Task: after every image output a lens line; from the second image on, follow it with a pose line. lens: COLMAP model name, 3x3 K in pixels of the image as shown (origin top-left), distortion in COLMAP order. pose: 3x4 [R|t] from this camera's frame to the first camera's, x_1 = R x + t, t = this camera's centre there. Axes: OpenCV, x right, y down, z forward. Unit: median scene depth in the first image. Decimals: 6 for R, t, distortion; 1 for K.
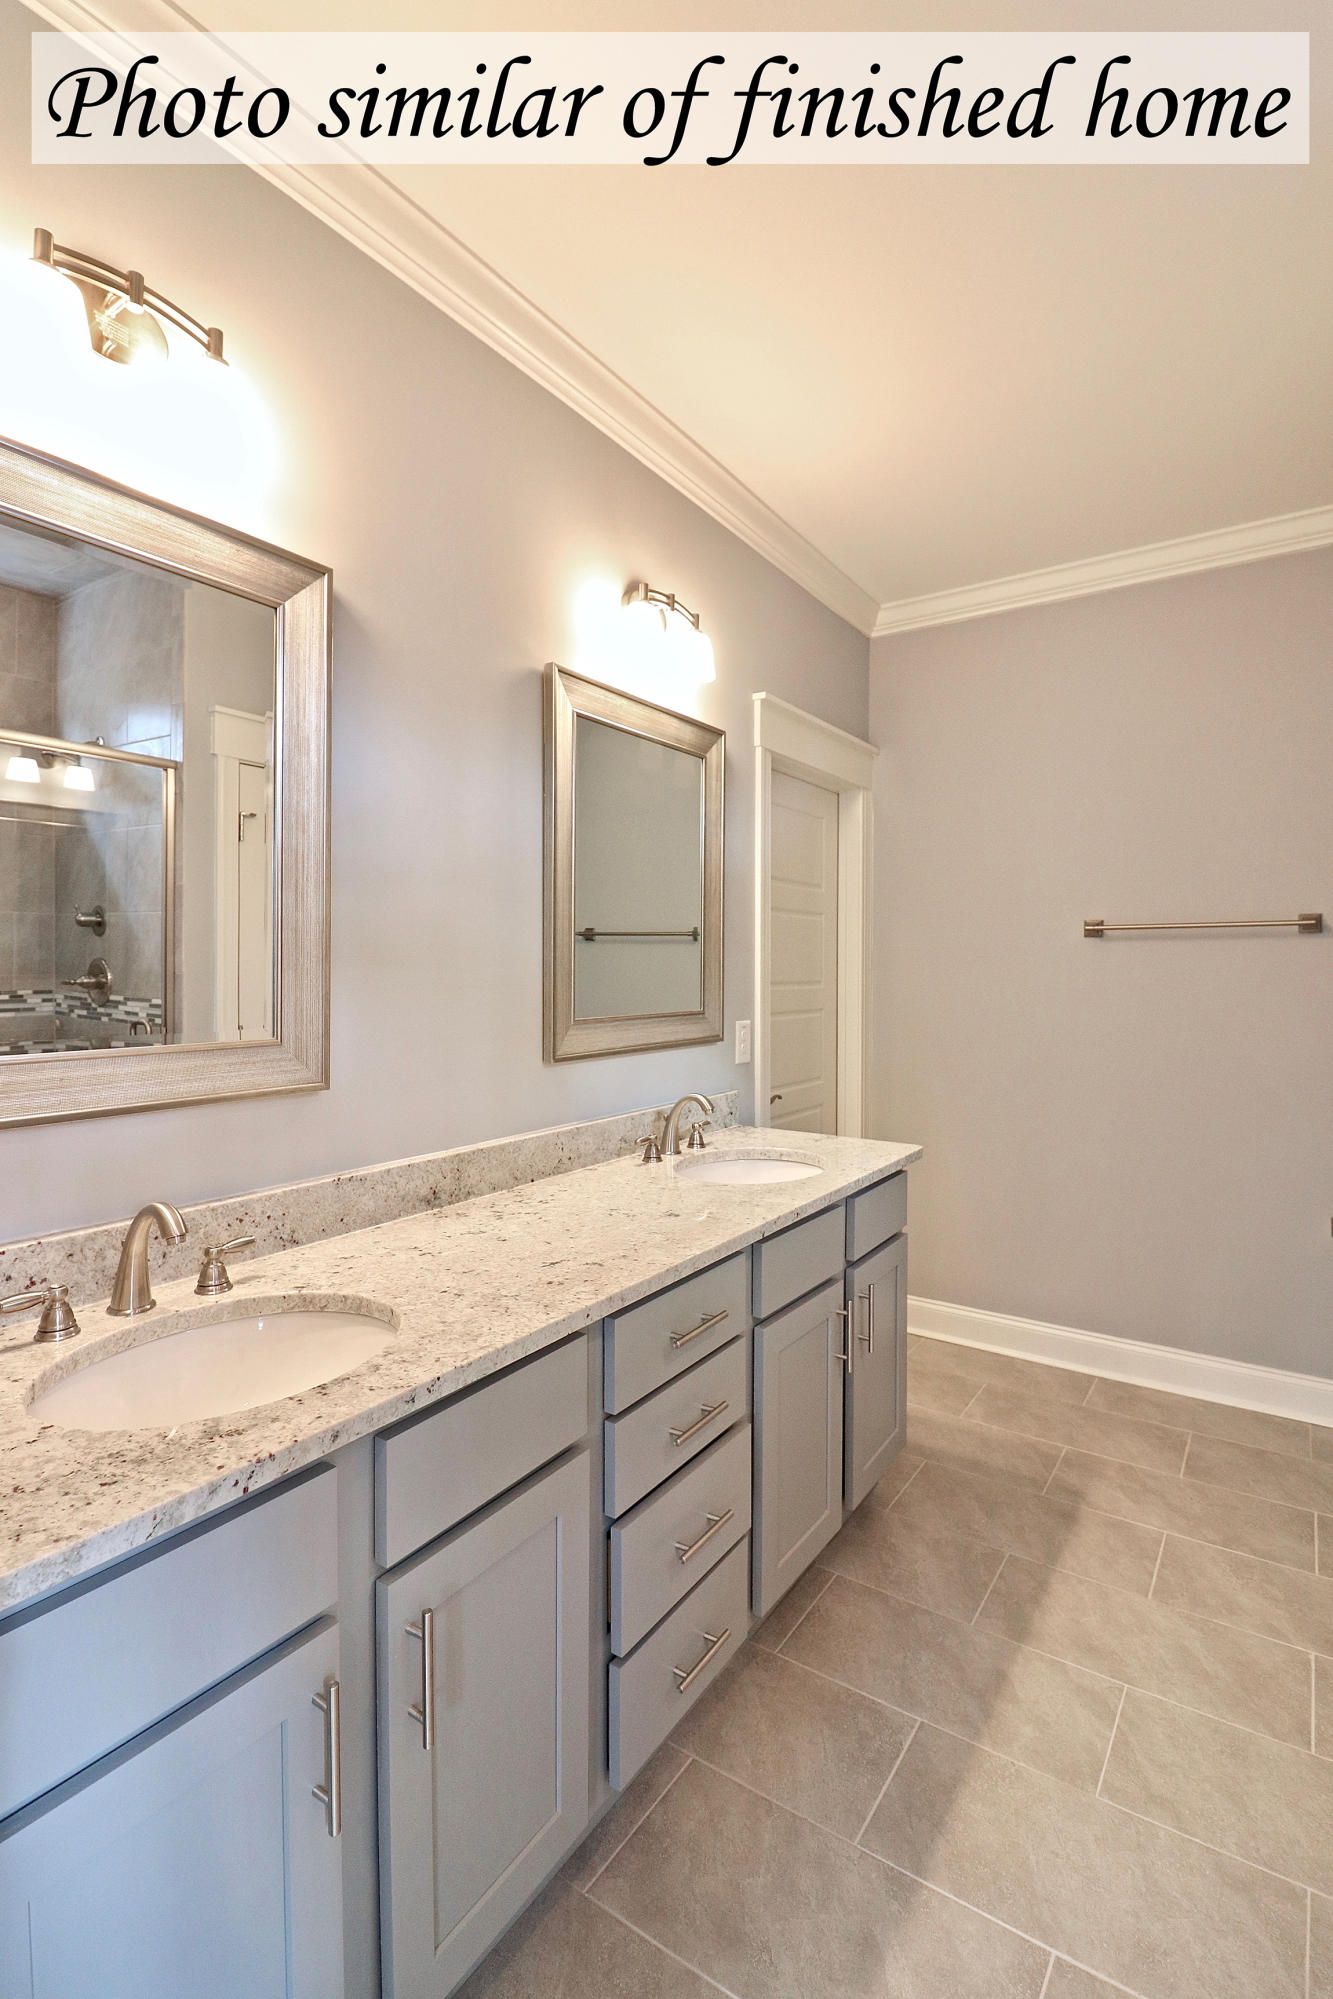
lens RADIAL K [[928.4, 0, 678.8], [0, 928.4, 994.6], [0, 0, 1]] dist [0.000930, -0.010007]
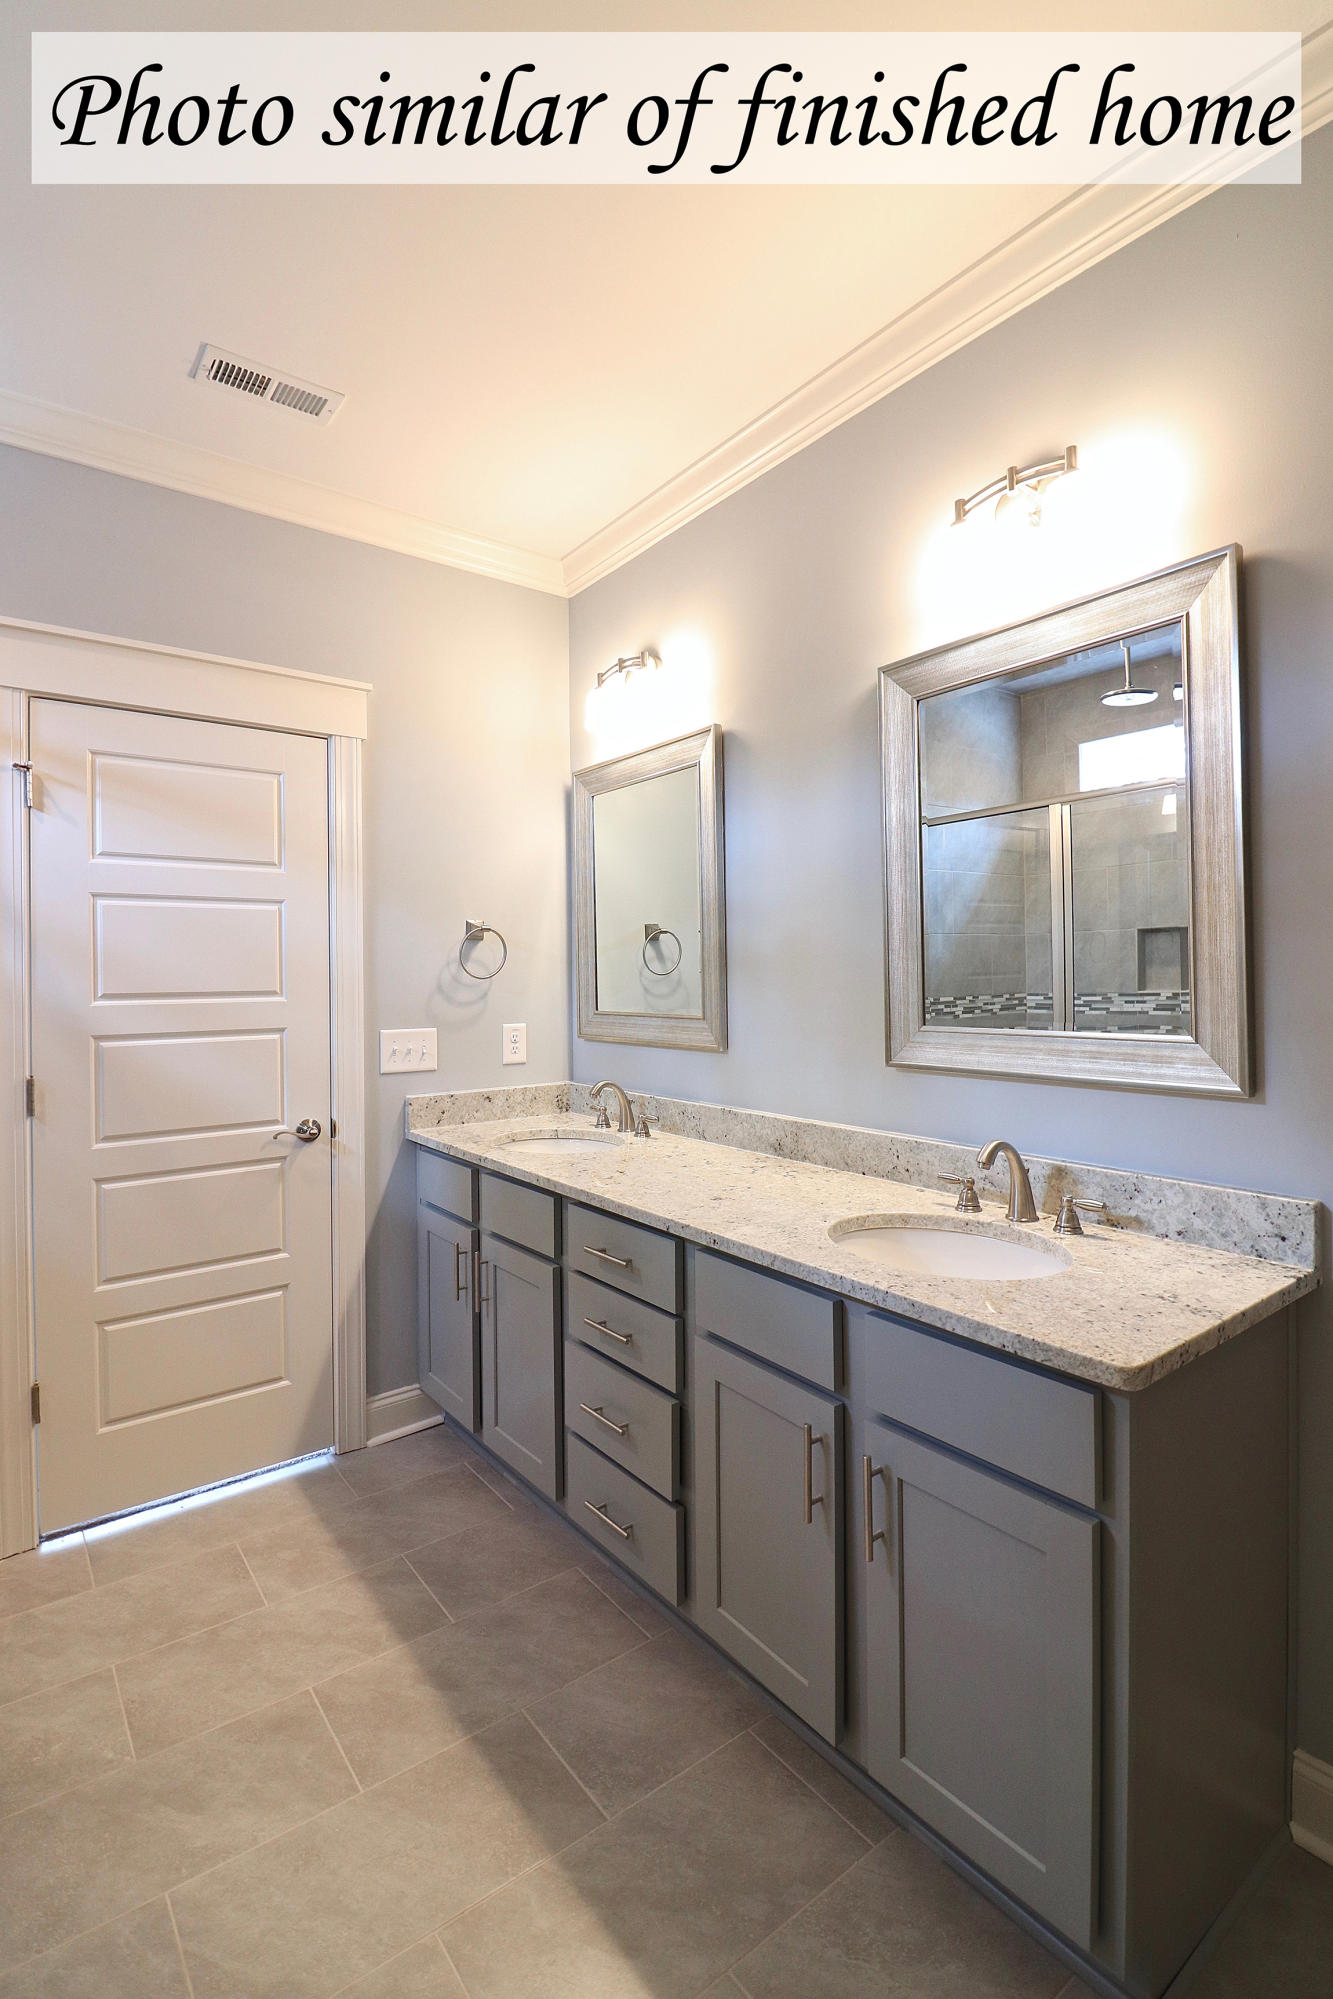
lens RADIAL K [[928.4, 0, 674.0], [0, 928.4, 988.9], [0, 0, 1]] dist [0.000930, -0.010007]
pose [[-0.313587, 0.007467, -0.949530, 1.091548], [-0.025259, 0.999550, 0.016202, -0.026735], [0.949224, 0.029065, -0.313257, 1.332420]]
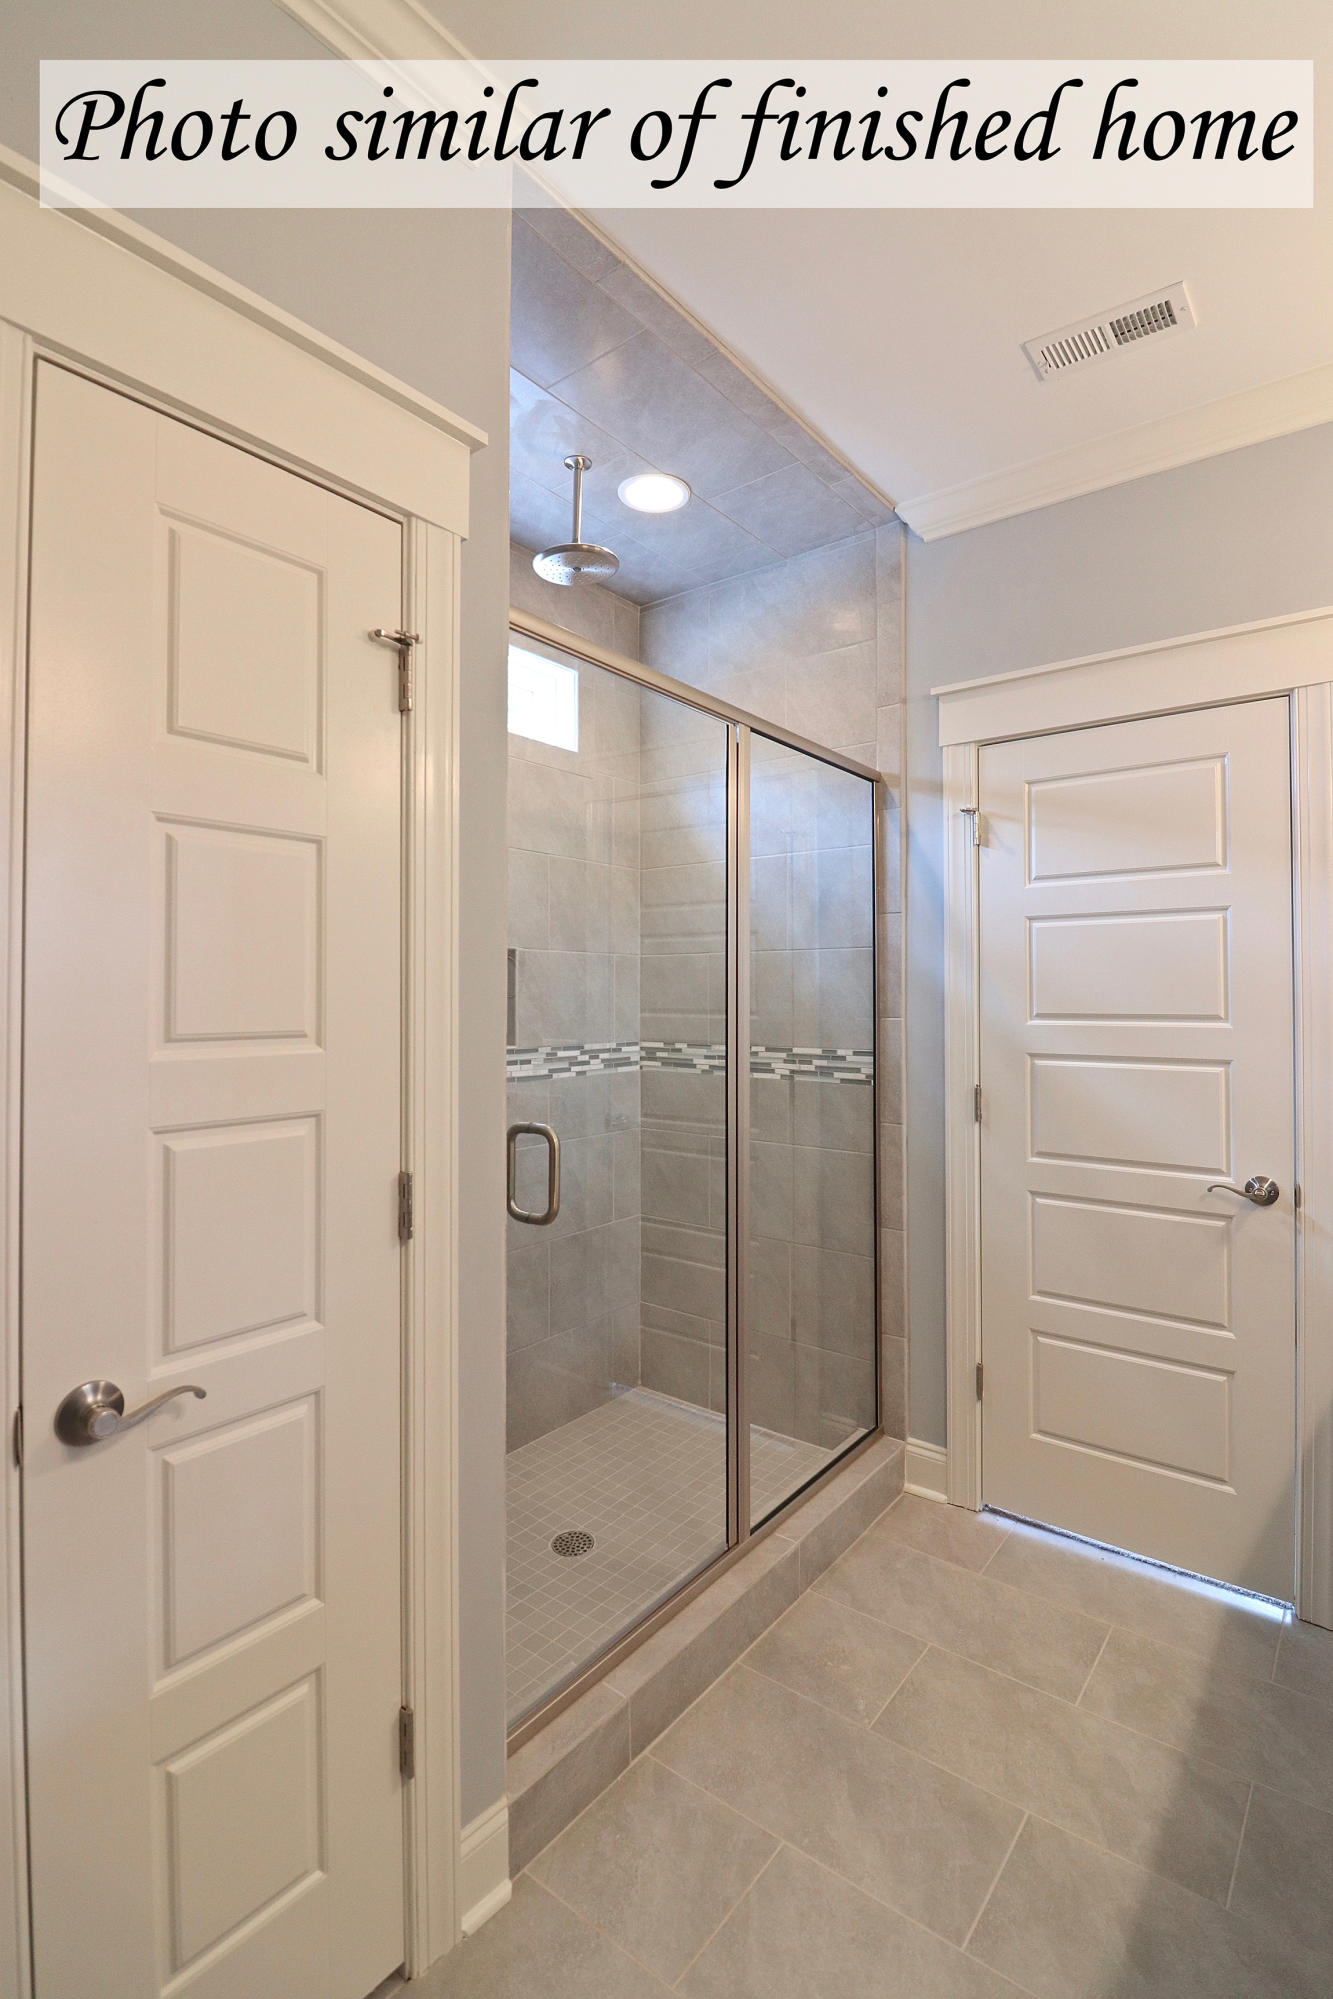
lens RADIAL K [[928.4, 0, 666.9], [0, 928.4, 989.2], [0, 0, 1]] dist [0.000930, -0.010007]
pose [[-0.998744, -0.007616, 0.049520, 0.538056], [-0.006235, 0.999589, 0.027979, -0.049532], [-0.049713, 0.027635, -0.998381, 1.550075]]
